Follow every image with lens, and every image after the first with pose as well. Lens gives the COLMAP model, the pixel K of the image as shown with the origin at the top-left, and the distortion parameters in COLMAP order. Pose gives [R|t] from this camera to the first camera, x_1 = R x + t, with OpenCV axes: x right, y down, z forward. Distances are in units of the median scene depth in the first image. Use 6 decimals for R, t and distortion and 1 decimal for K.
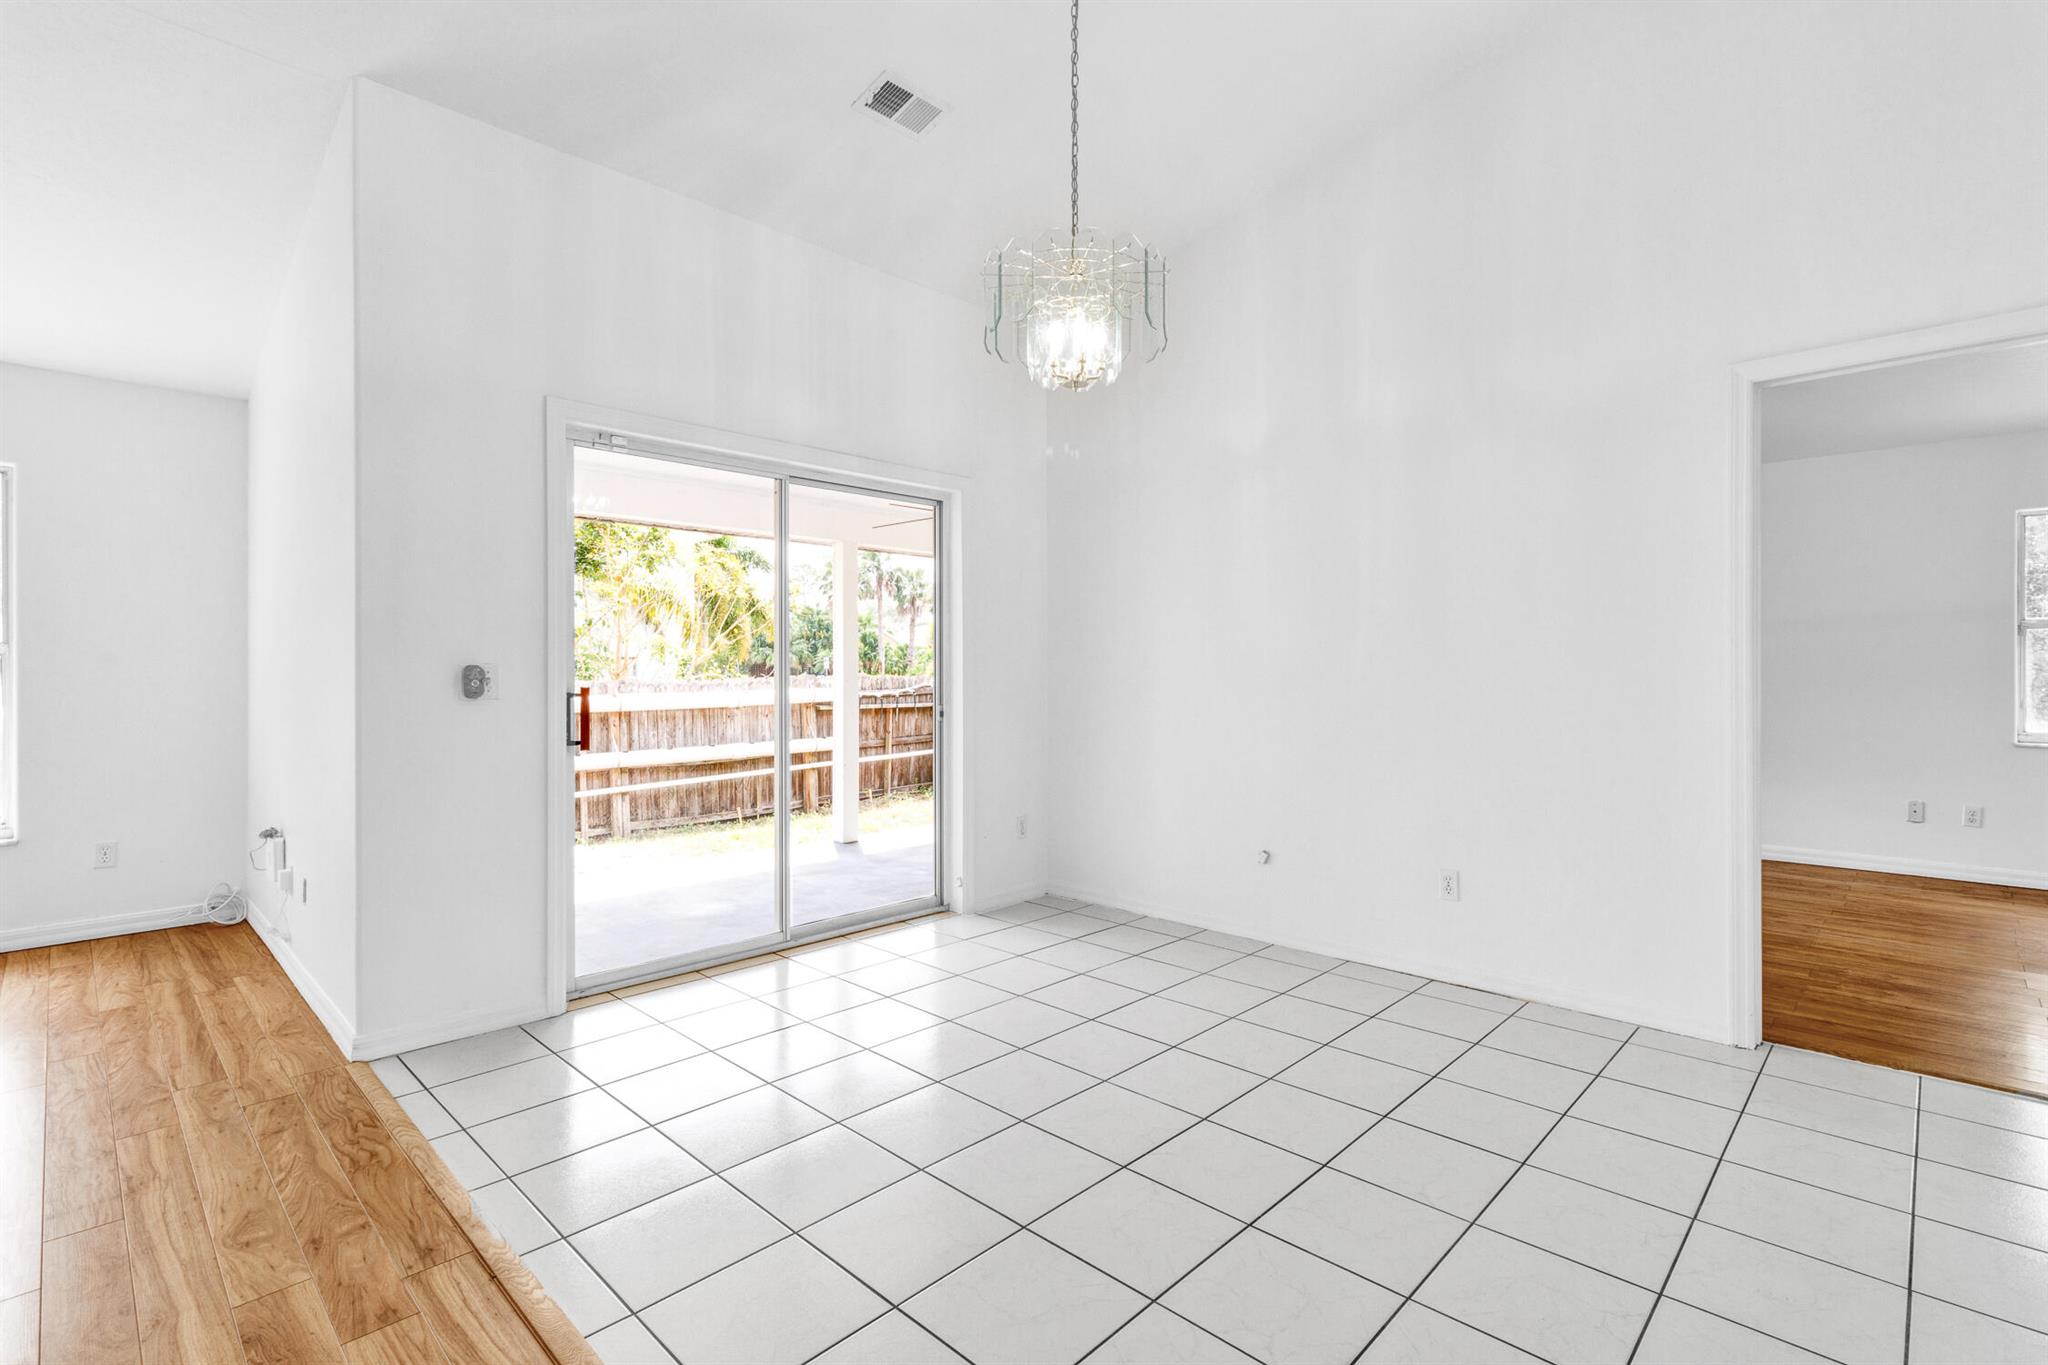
lens RADIAL K [[956.3, 0, 1036.3], [0, 956.3, 666.8], [0, 0, 1]] dist [0.003672, 0.000285]
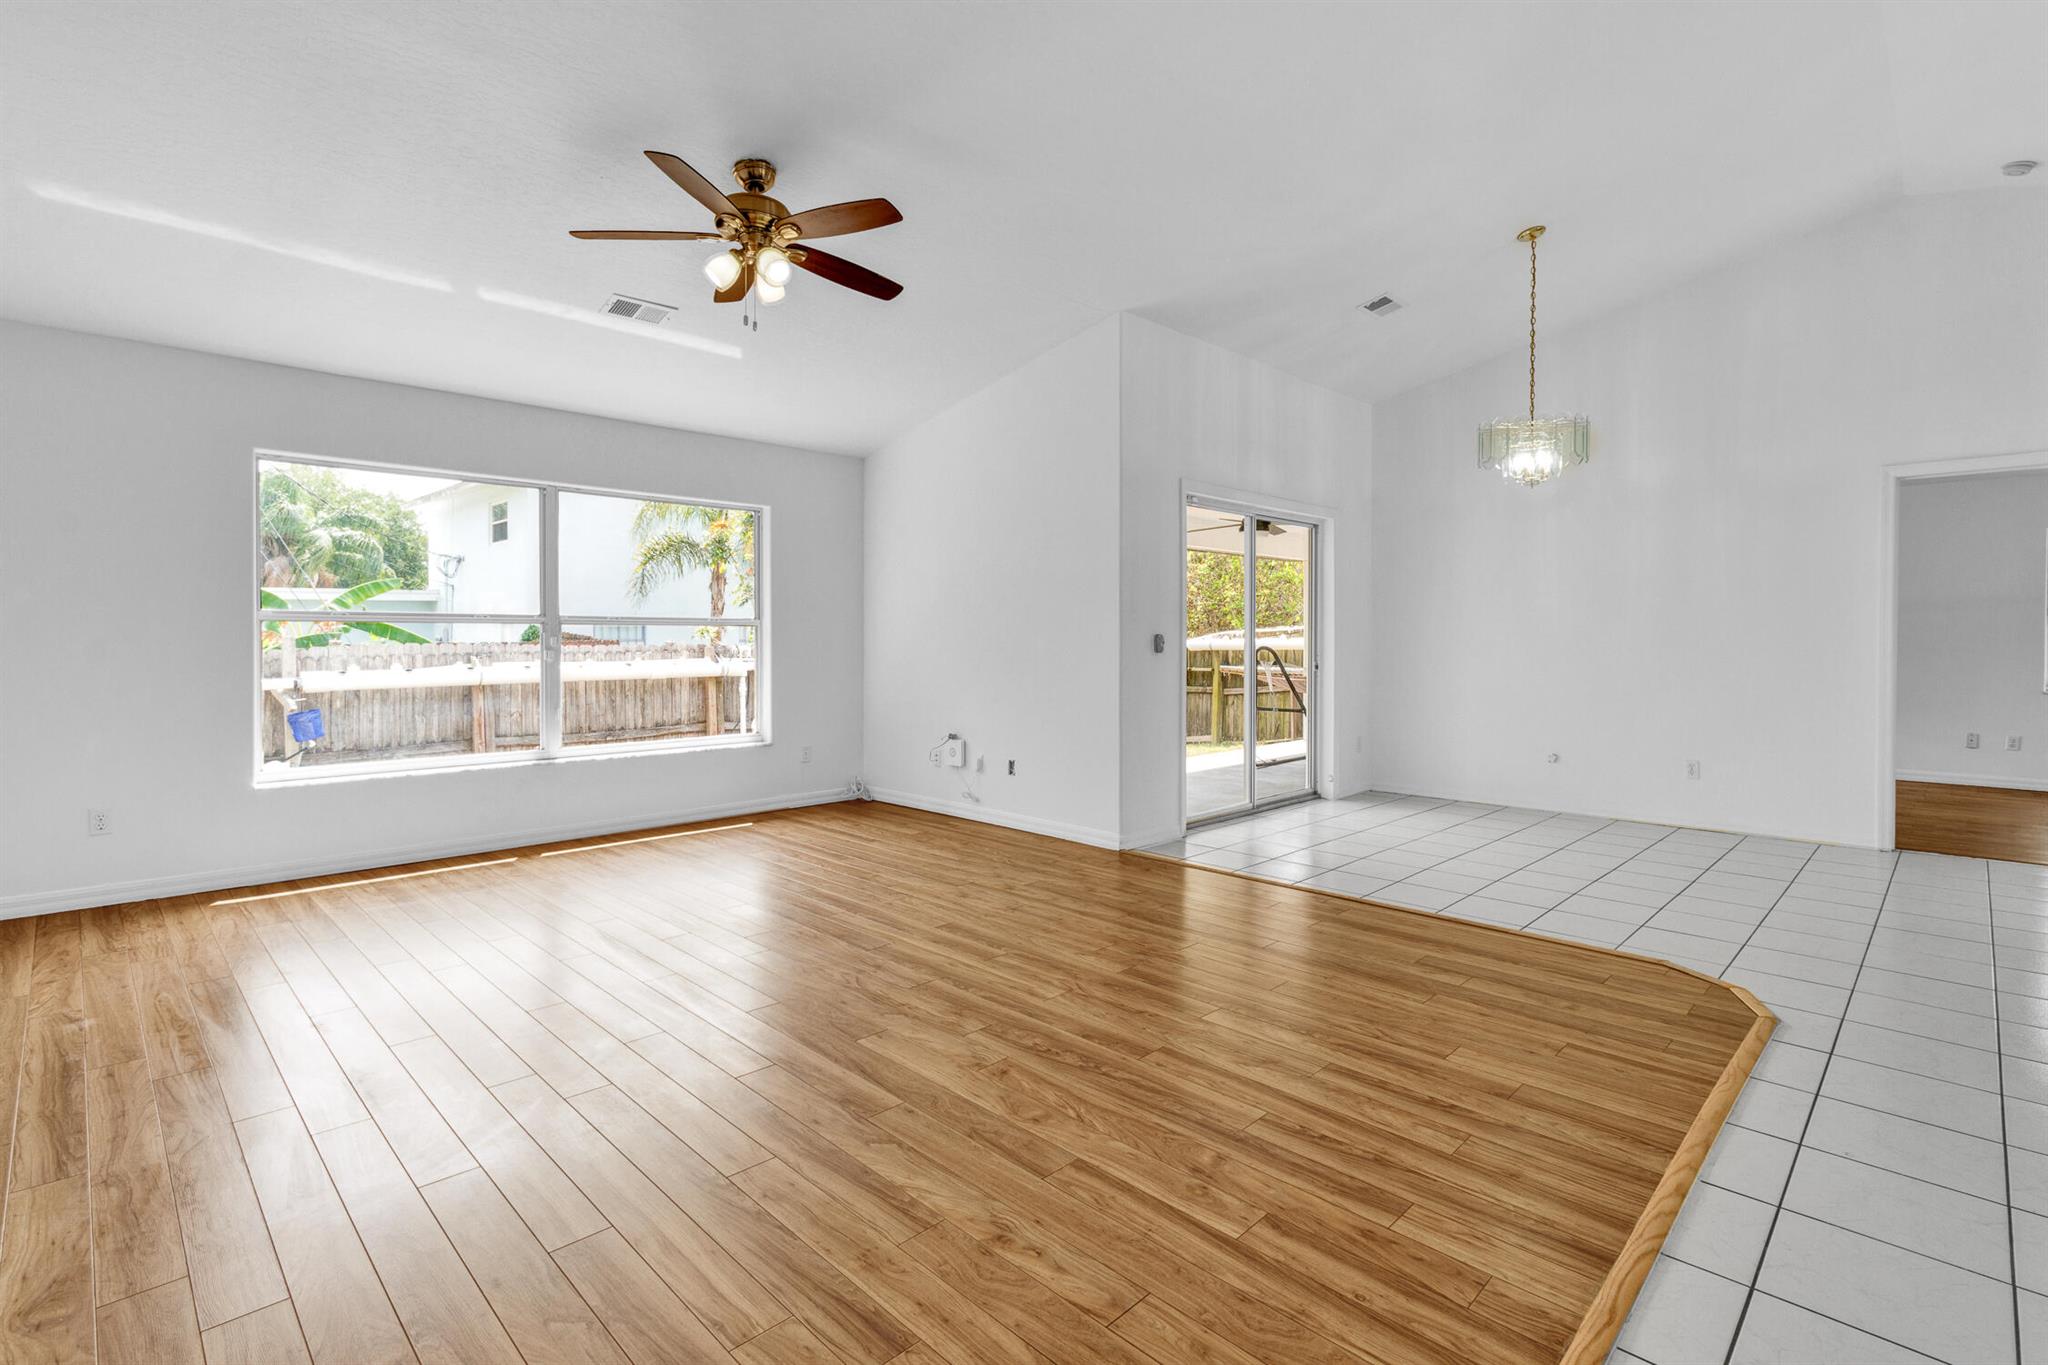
lens RADIAL K [[956.3, 0, 1039.7], [0, 956.3, 645.4], [0, 0, 1]] dist [0.003672, 0.000285]
pose [[0.999899, 0.003142, -0.013847, -0.662268], [-0.002995, 0.999939, 0.010653, 0.000934], [0.013879, -0.010611, 0.999847, -0.653944]]
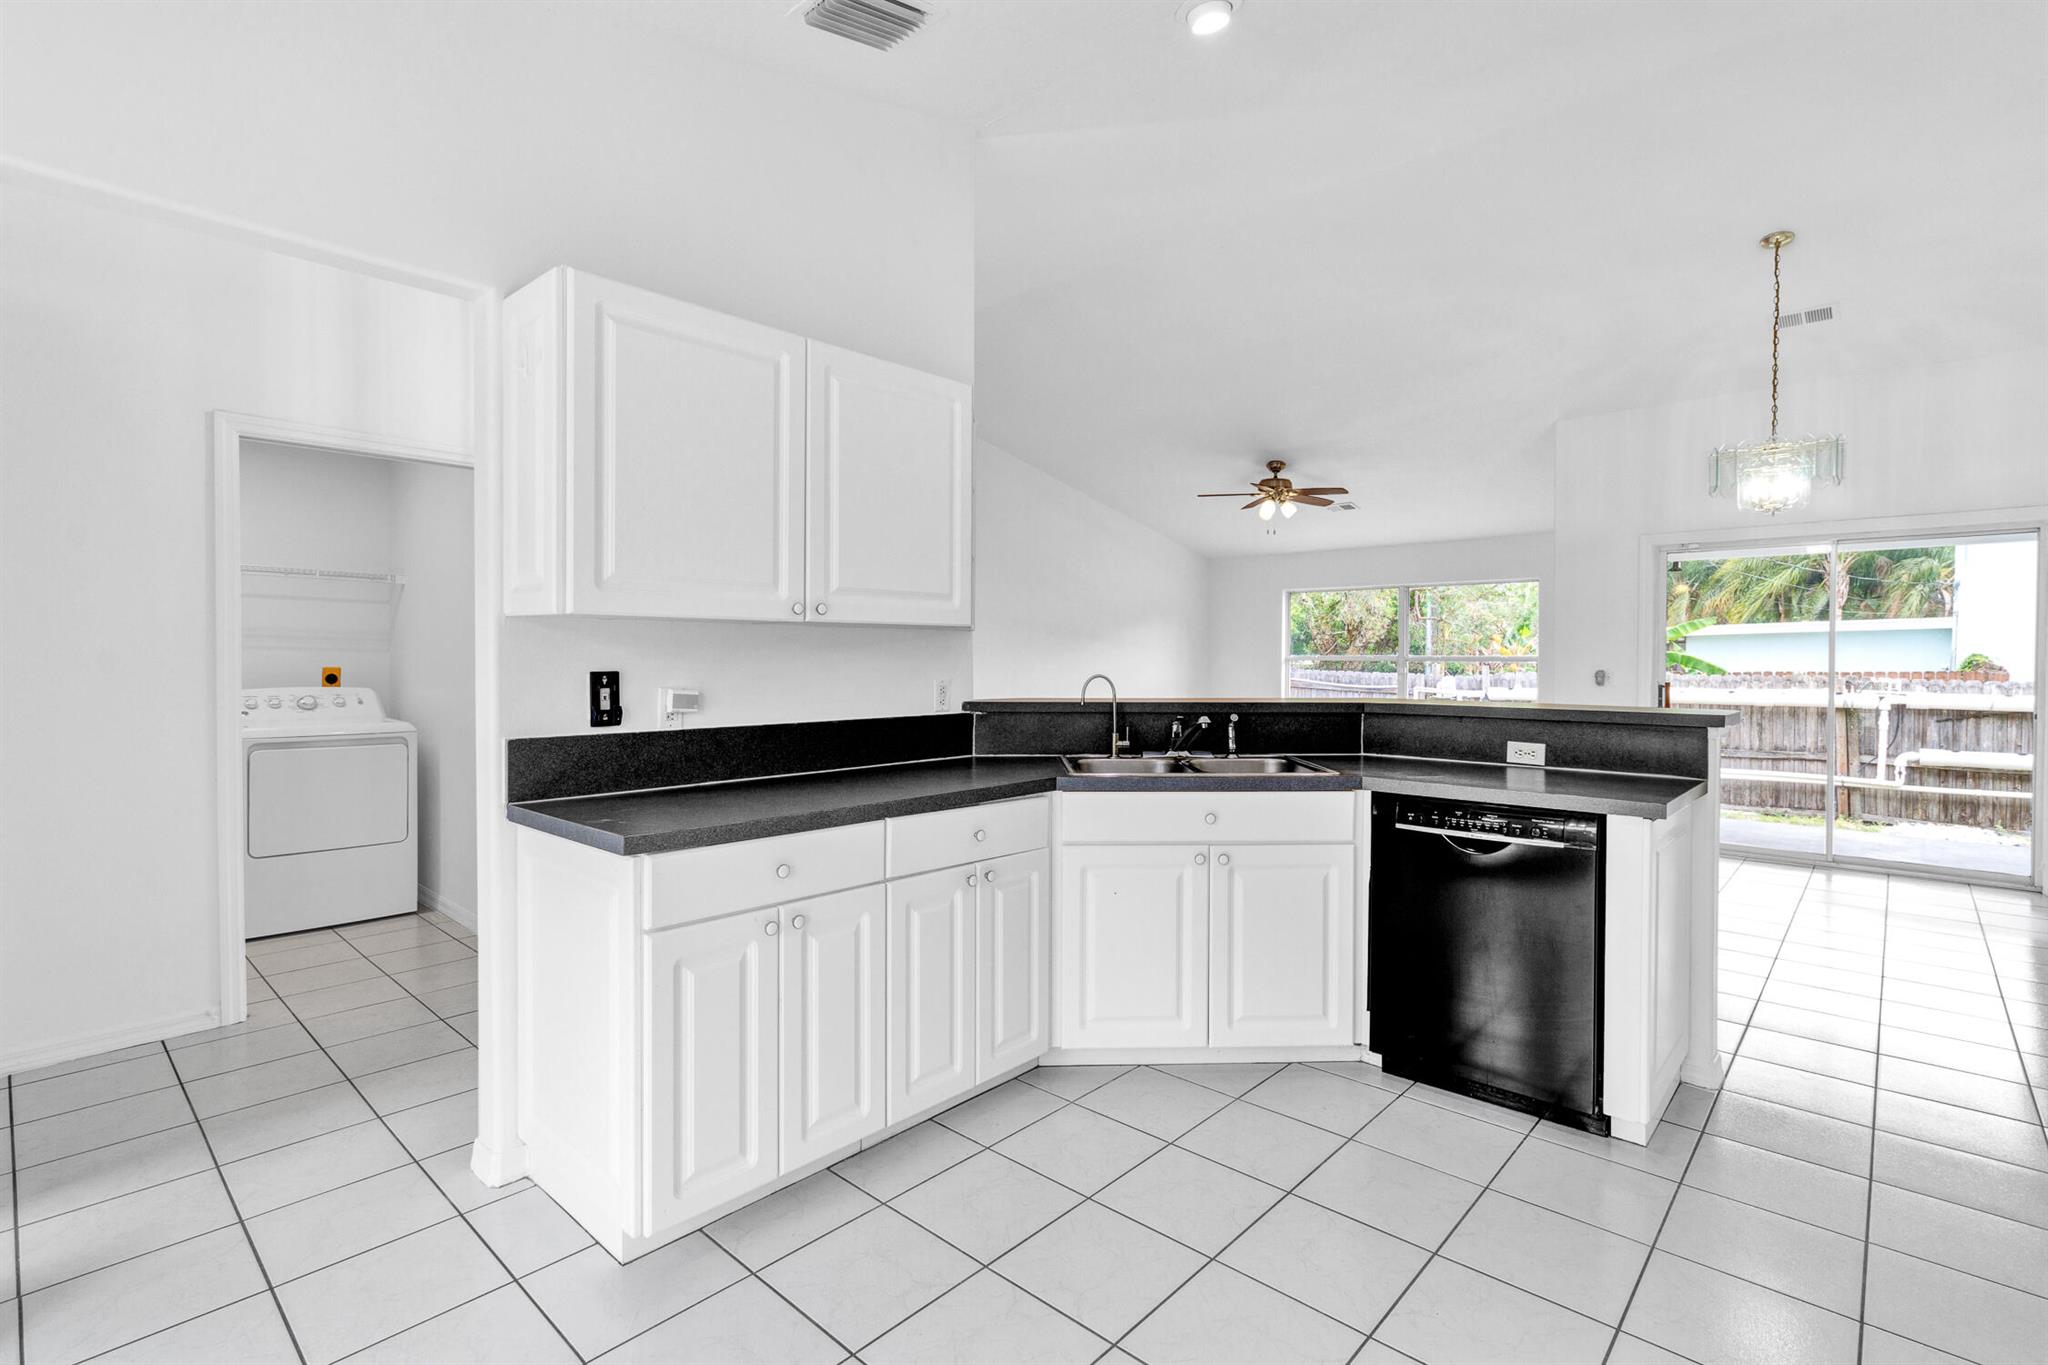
lens RADIAL K [[956.3, 0, 1035.8], [0, 956.3, 662.7], [0, 0, 1]] dist [0.003672, 0.000285]
pose [[0.033285, 0.007674, -0.999416, 1.277882], [-0.000786, 0.999970, 0.007652, -0.030002], [0.999446, 0.000531, 0.033290, -0.297043]]
